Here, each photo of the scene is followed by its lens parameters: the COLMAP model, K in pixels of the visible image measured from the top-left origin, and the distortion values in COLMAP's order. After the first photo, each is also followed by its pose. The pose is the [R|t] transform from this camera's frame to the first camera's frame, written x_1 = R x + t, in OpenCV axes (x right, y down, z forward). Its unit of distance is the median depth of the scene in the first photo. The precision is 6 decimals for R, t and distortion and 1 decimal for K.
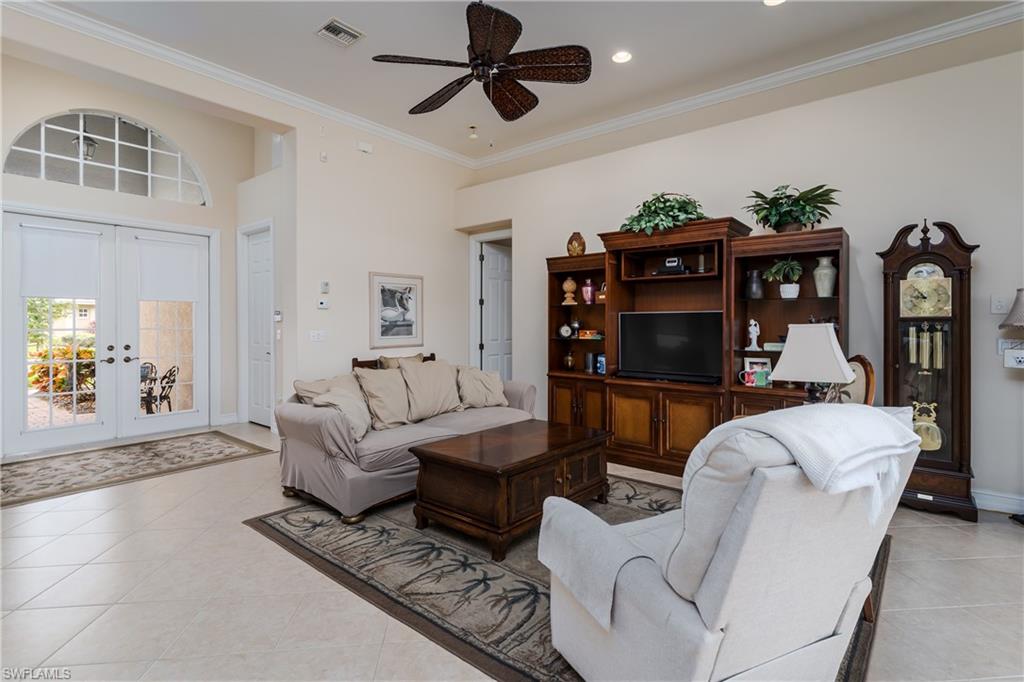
lens RADIAL K [[495.2, 0, 514.4], [0, 495.2, 325.6], [0, 0, 1]] dist [0.005151, -0.000791]
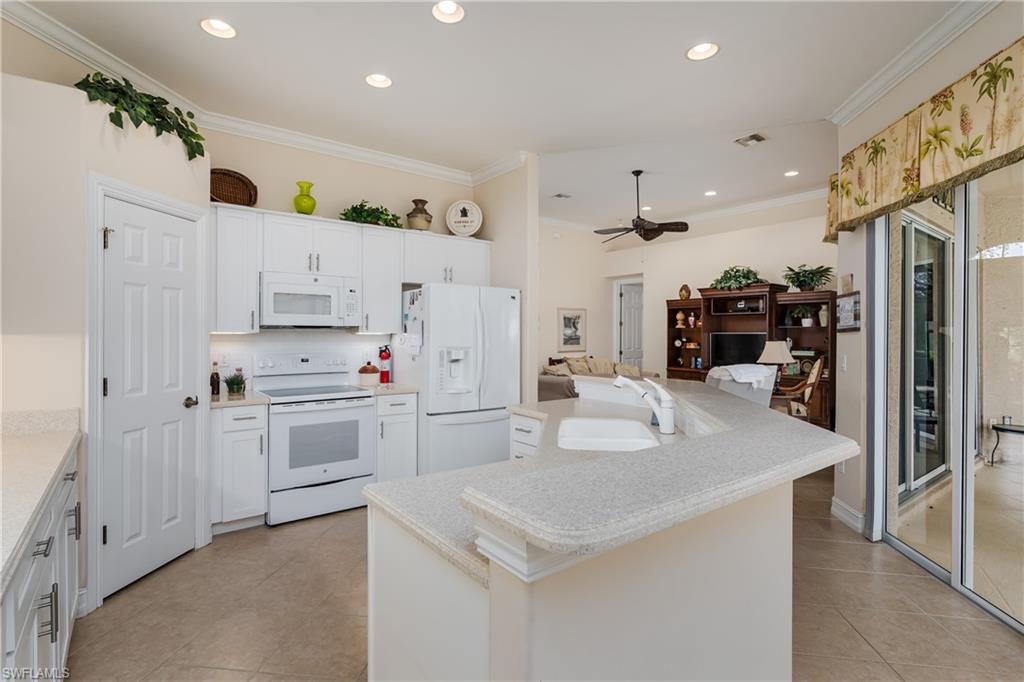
lens RADIAL K [[495.2, 0, 507.2], [0, 495.2, 332.4], [0, 0, 1]] dist [0.005151, -0.000791]
pose [[0.971547, 0.005312, -0.236788, -0.075325], [-0.007038, 0.999954, -0.006445, -0.013369], [0.236743, 0.007928, 0.971540, -0.946390]]
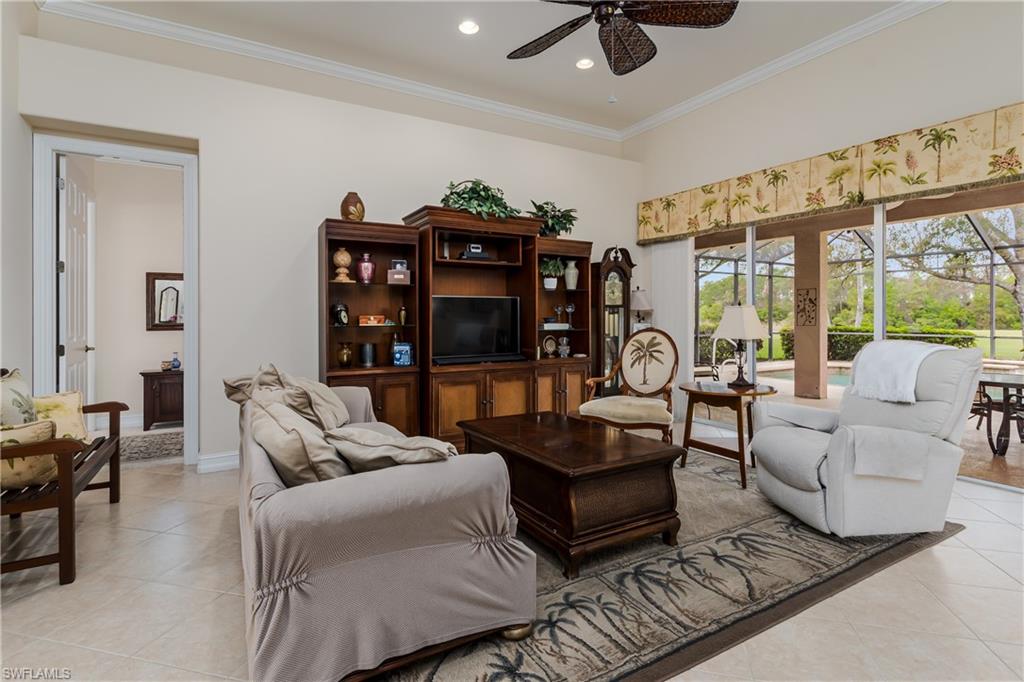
lens RADIAL K [[495.2, 0, 518.1], [0, 495.2, 315.5], [0, 0, 1]] dist [0.005151, -0.000791]
pose [[0.348017, -0.000234, 0.937488, -0.642377], [0.006744, 0.999975, -0.002253, 0.015634], [-0.937464, 0.007106, 0.348010, 0.577930]]
